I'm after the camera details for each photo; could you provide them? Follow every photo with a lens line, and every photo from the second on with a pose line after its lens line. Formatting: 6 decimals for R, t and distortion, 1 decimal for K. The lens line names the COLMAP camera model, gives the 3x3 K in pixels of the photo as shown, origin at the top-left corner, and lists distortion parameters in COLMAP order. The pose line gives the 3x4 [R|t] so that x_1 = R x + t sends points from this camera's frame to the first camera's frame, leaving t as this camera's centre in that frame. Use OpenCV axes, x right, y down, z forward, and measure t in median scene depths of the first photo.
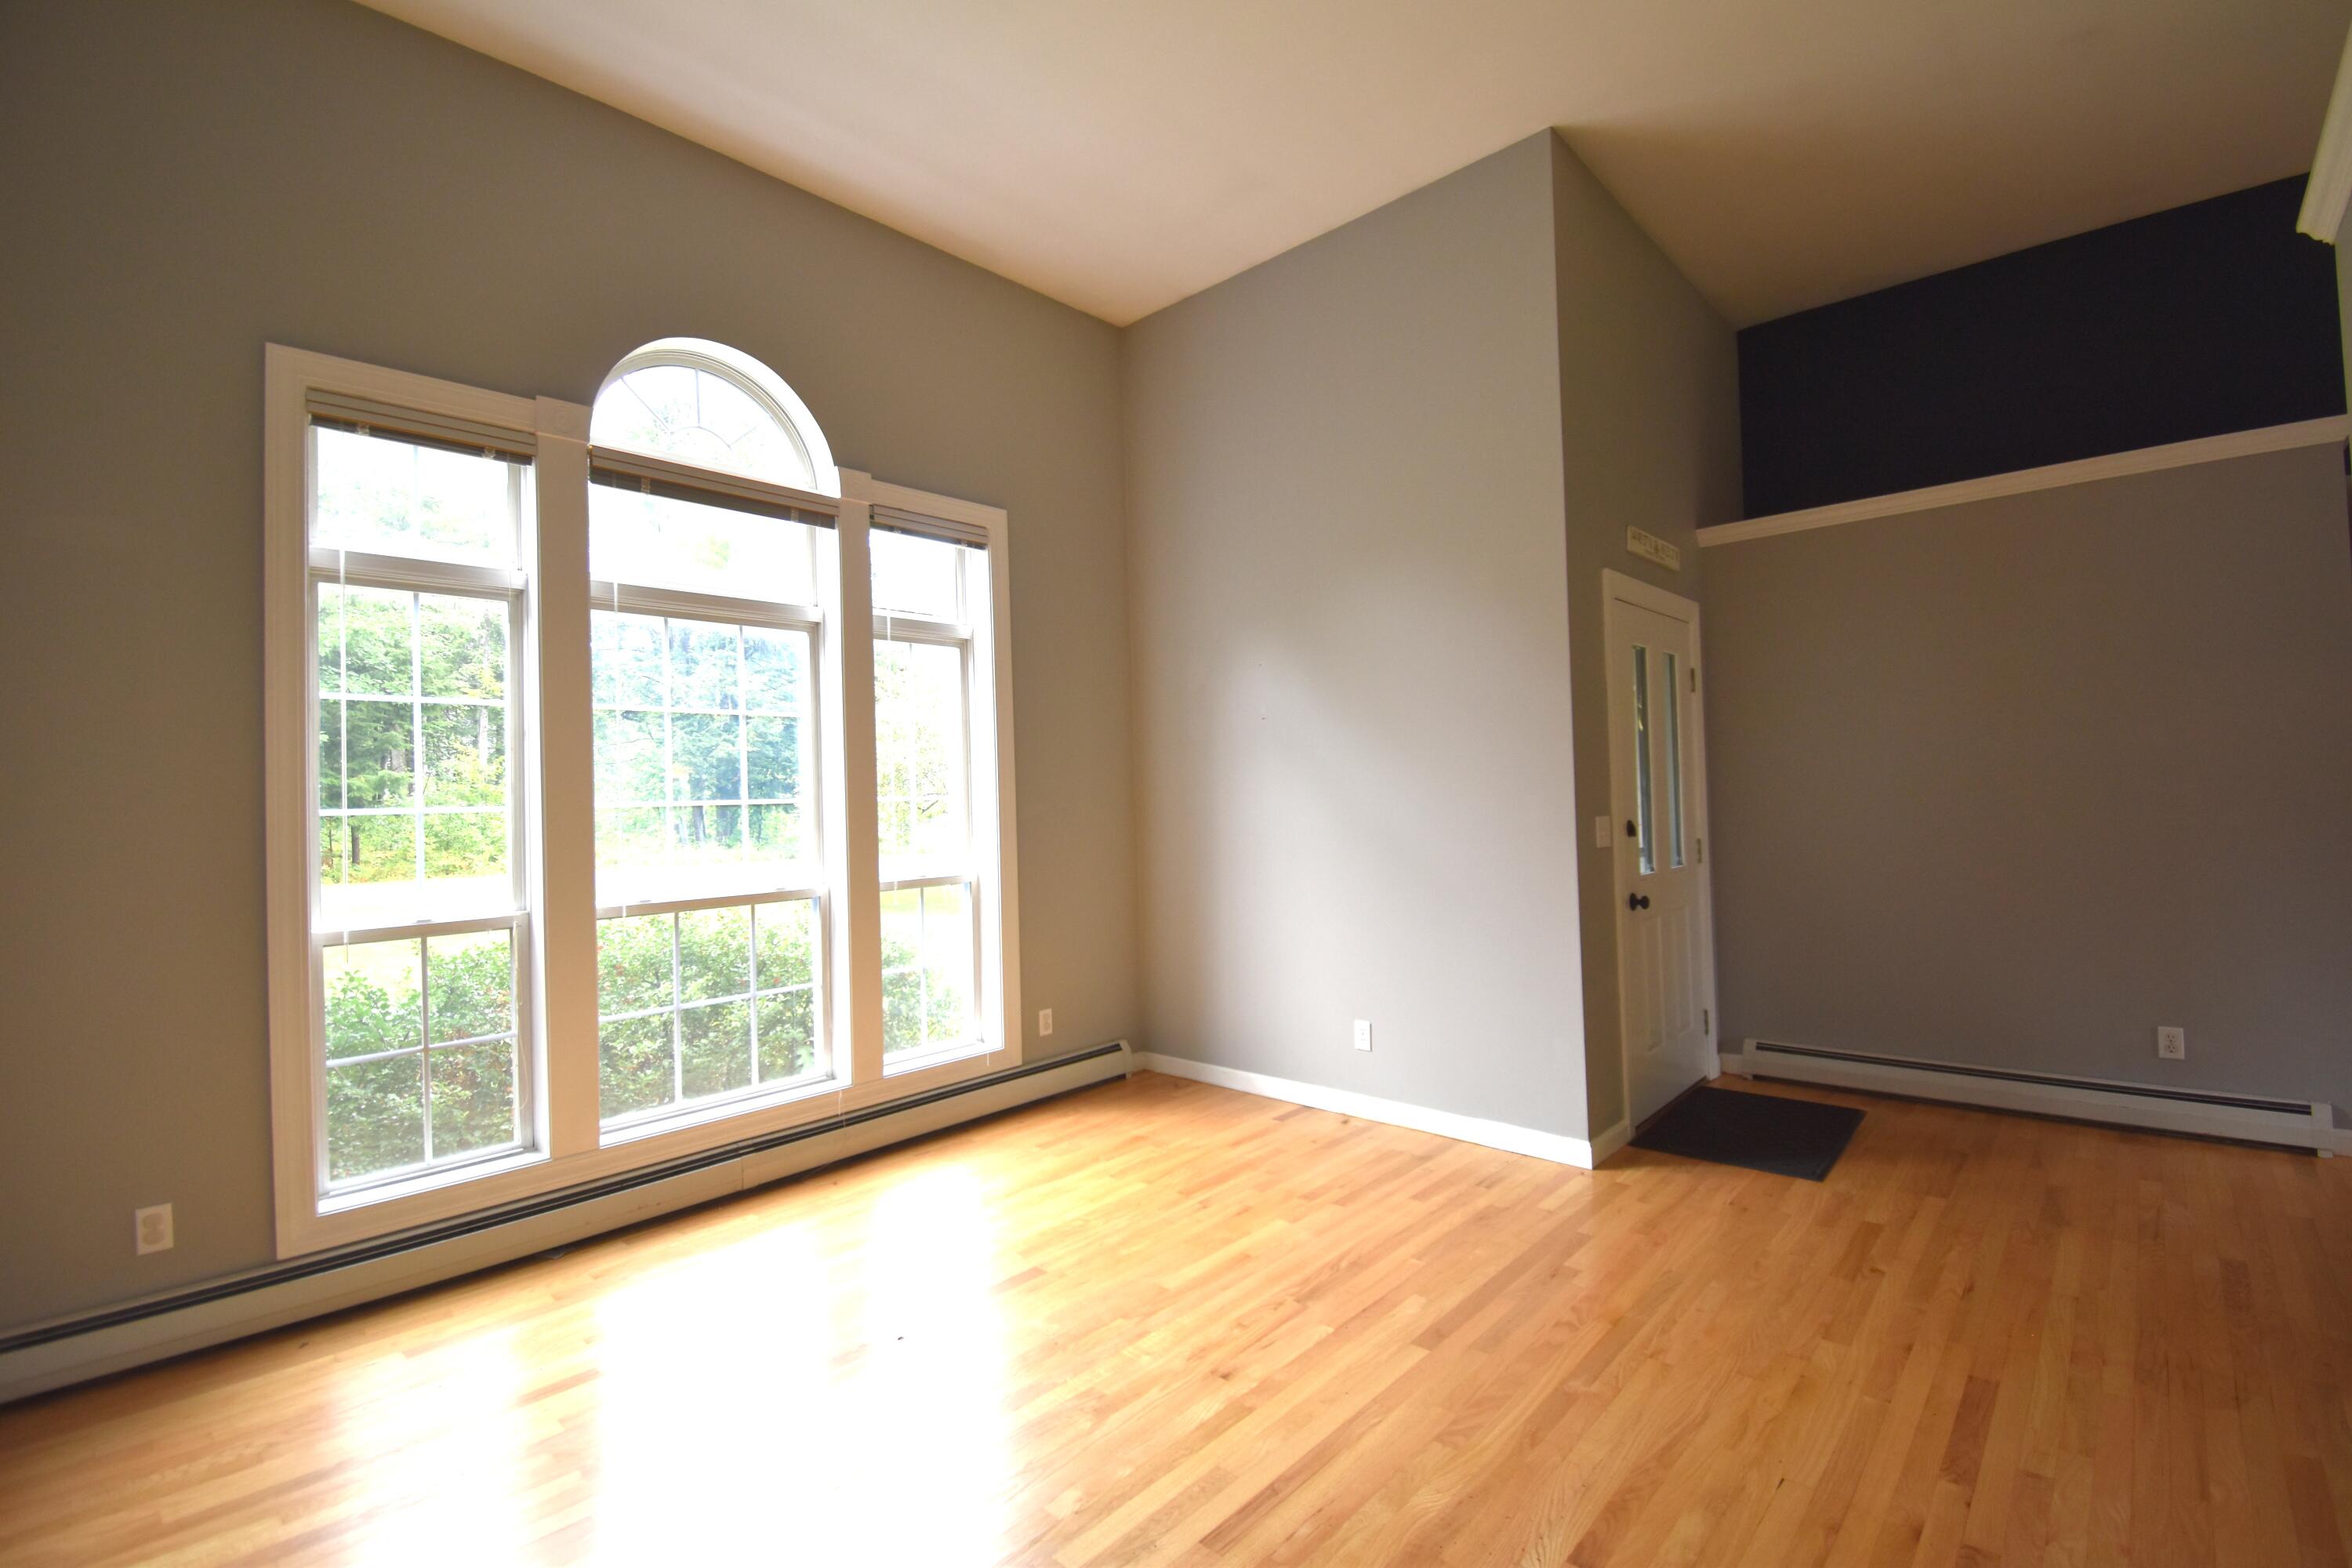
lens RADIAL K [[1040.0, 0, 1187.5], [0, 1040.0, 778.7], [0, 0, 1]] dist [-0.000080, -0.015916]
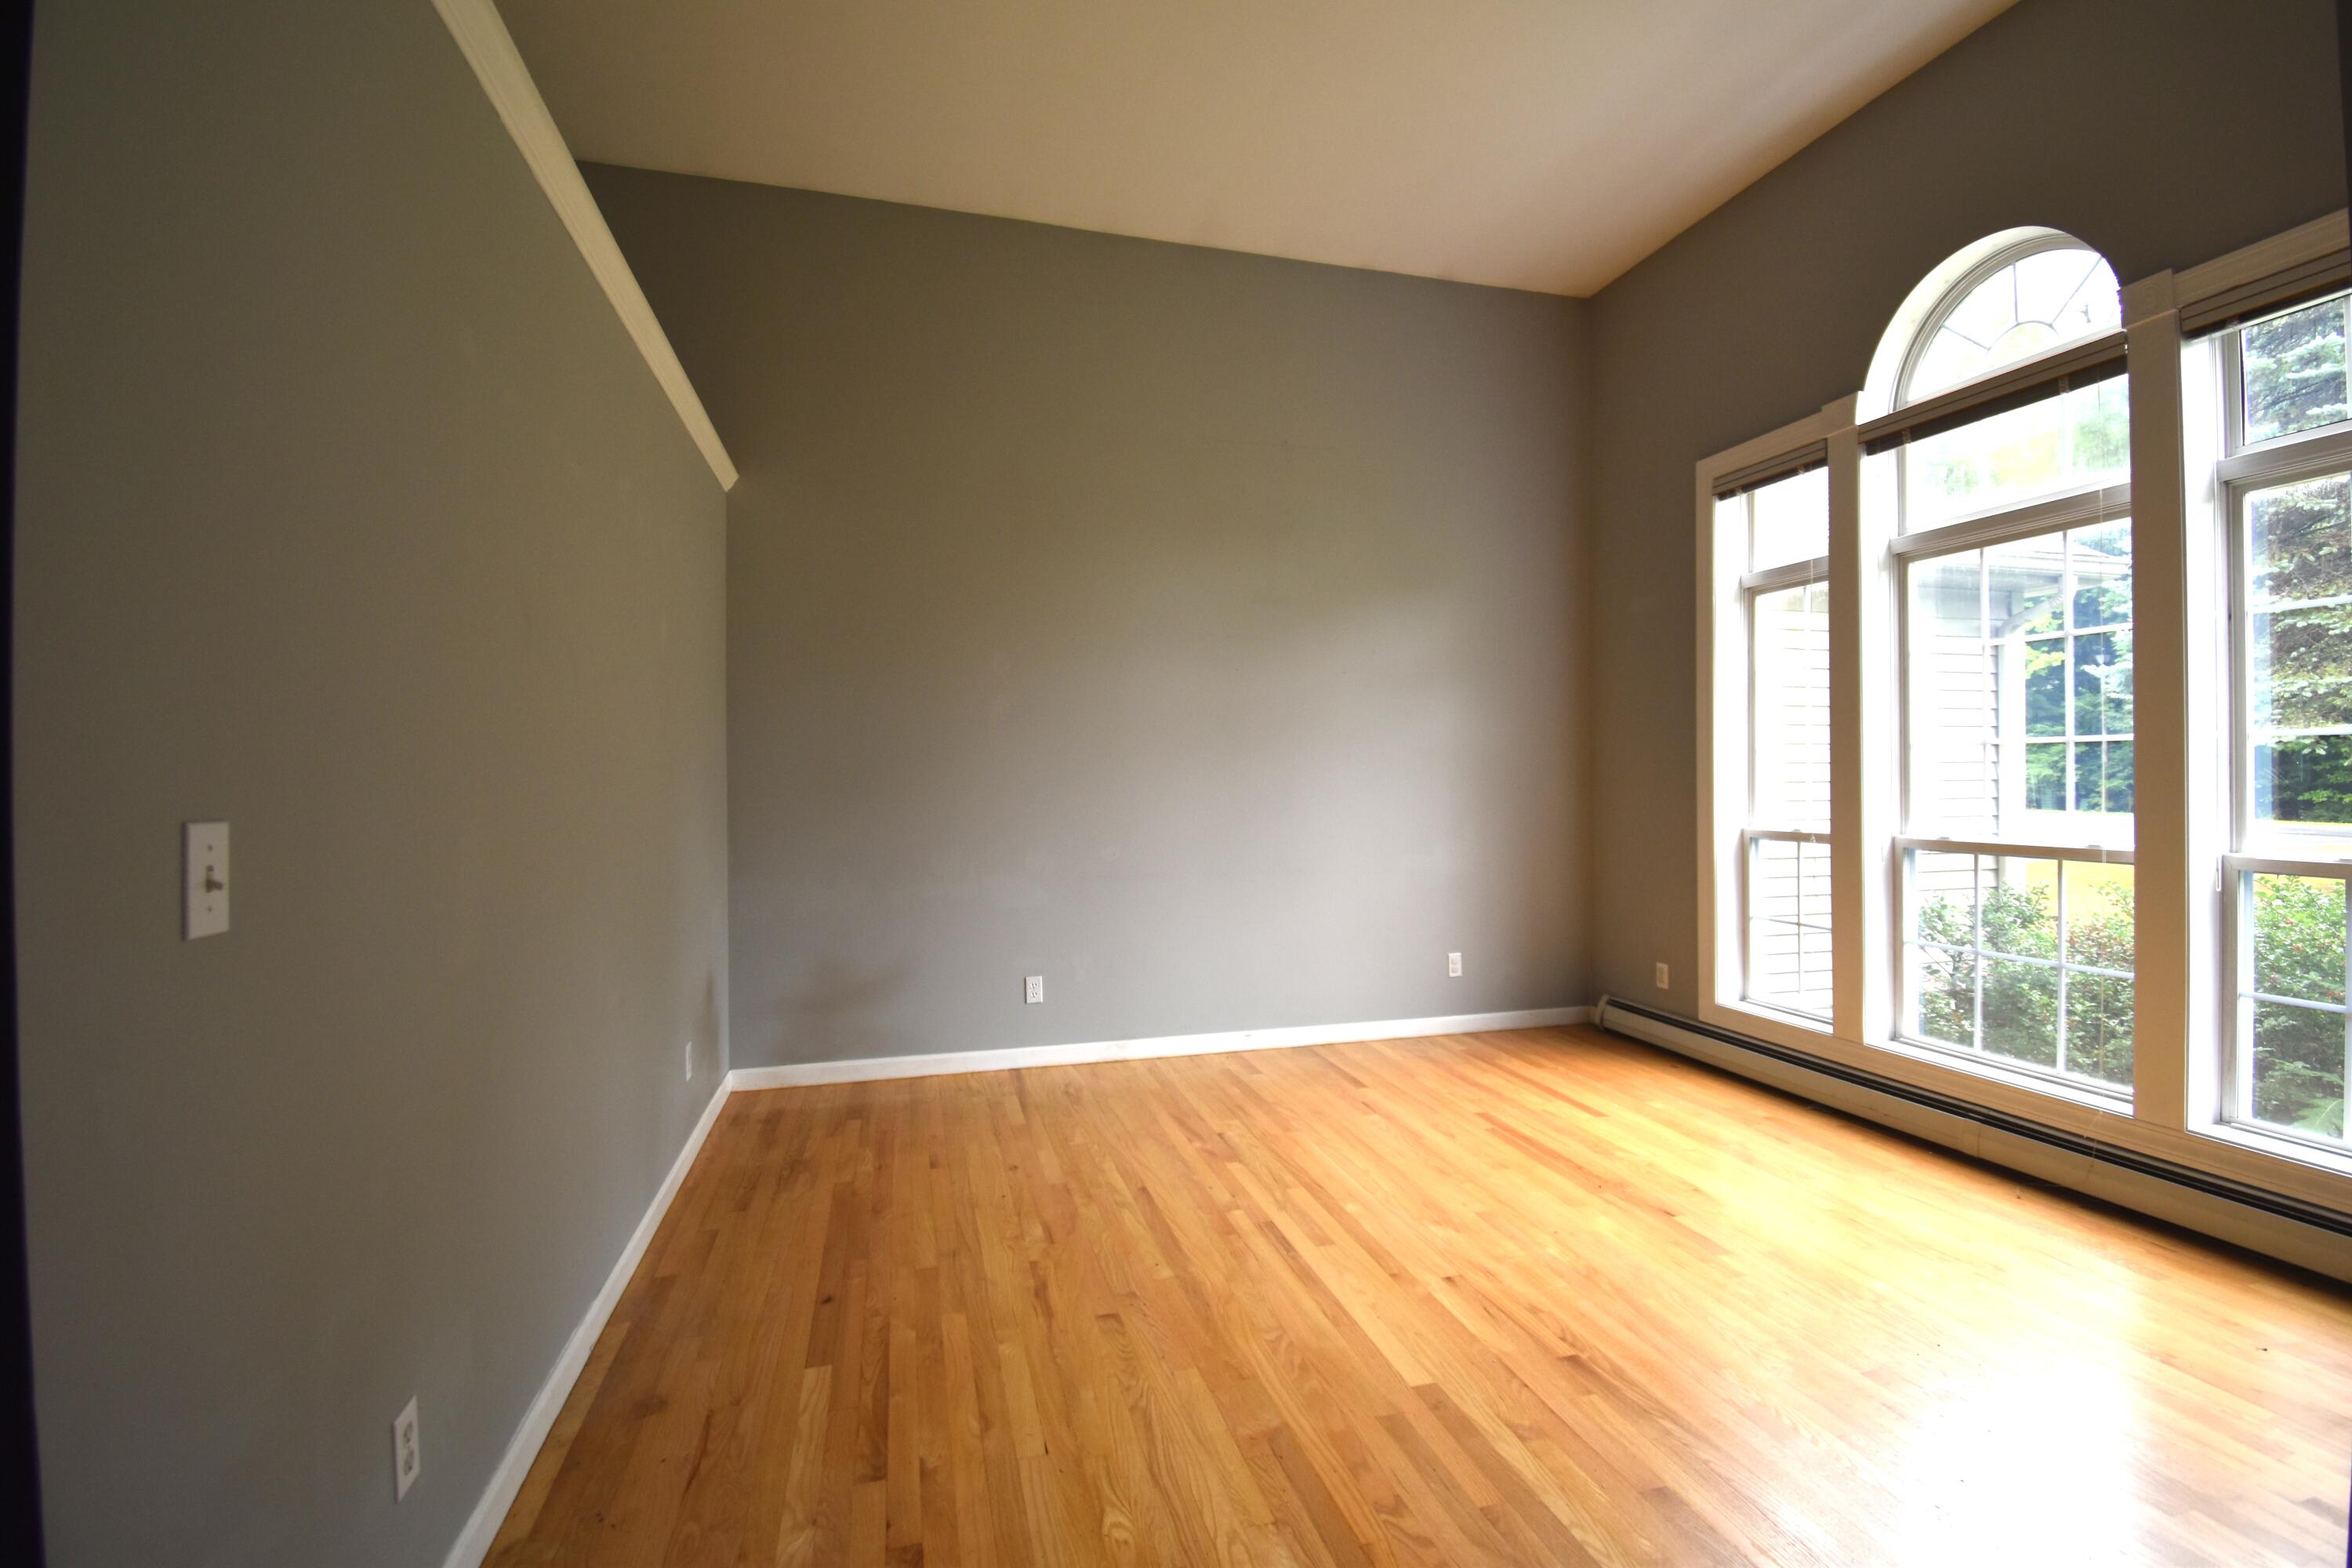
lens RADIAL K [[1040.0, 0, 1187.5], [0, 1040.0, 778.7], [0, 0, 1]] dist [-0.000080, -0.015916]
pose [[-0.533922, 0.034876, -0.844814, 0.848626], [0.037695, 0.999137, 0.017423, 0.016779], [0.844693, -0.022543, -0.534776, 1.064163]]
